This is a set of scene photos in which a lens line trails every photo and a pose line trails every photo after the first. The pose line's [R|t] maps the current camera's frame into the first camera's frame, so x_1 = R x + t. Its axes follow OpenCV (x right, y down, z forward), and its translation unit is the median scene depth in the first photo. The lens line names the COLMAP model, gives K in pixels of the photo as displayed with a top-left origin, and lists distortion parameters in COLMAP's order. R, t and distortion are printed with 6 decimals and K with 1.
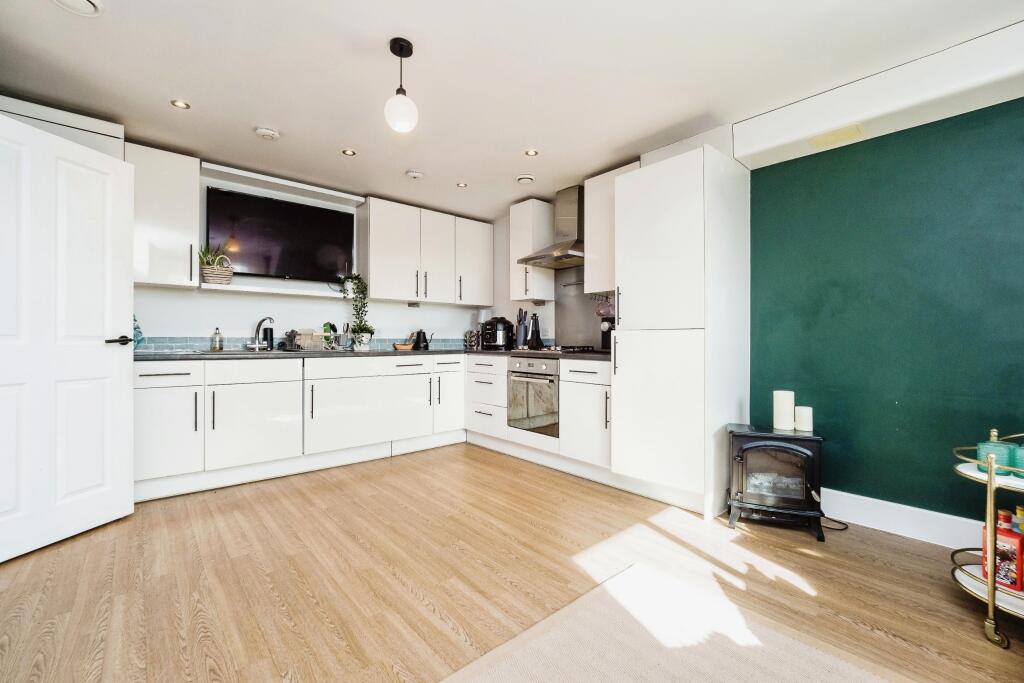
lens RADIAL K [[438.2, 0, 513.1], [0, 438.2, 336.6], [0, 0, 1]] dist [-0.000068, -0.000115]
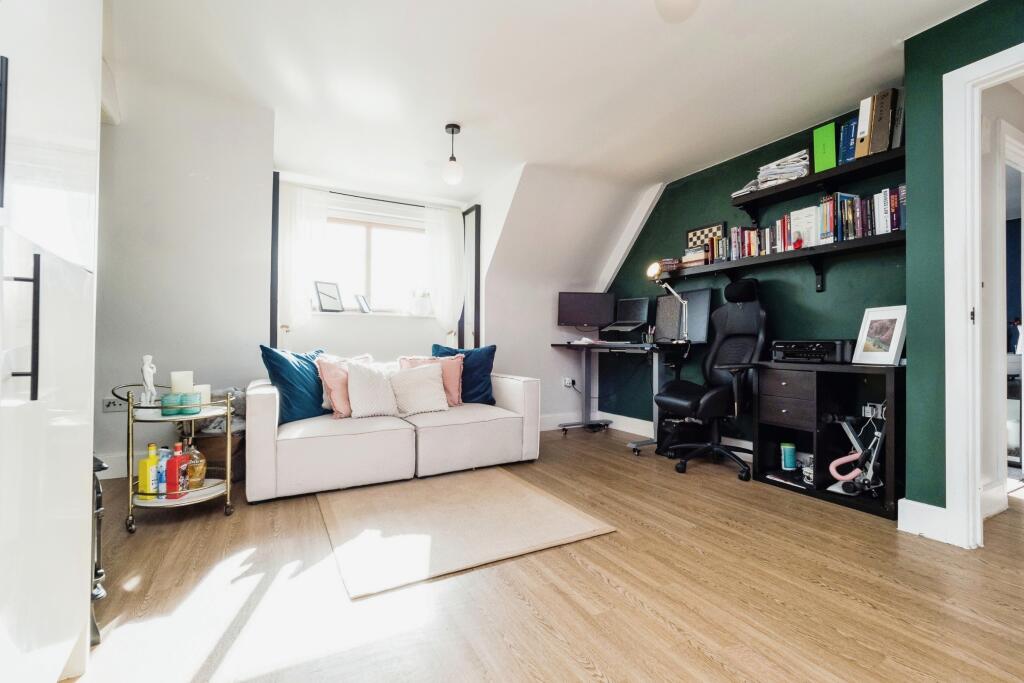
lens RADIAL K [[445.0, 0, 514.2], [0, 445.0, 346.2], [0, 0, 1]] dist [-0.001371, -0.000326]
pose [[-0.978112, -0.002149, 0.208070, -0.104527], [-0.002483, 0.999996, -0.001341, 0.053805], [-0.208066, -0.001828, -0.978113, 1.183344]]
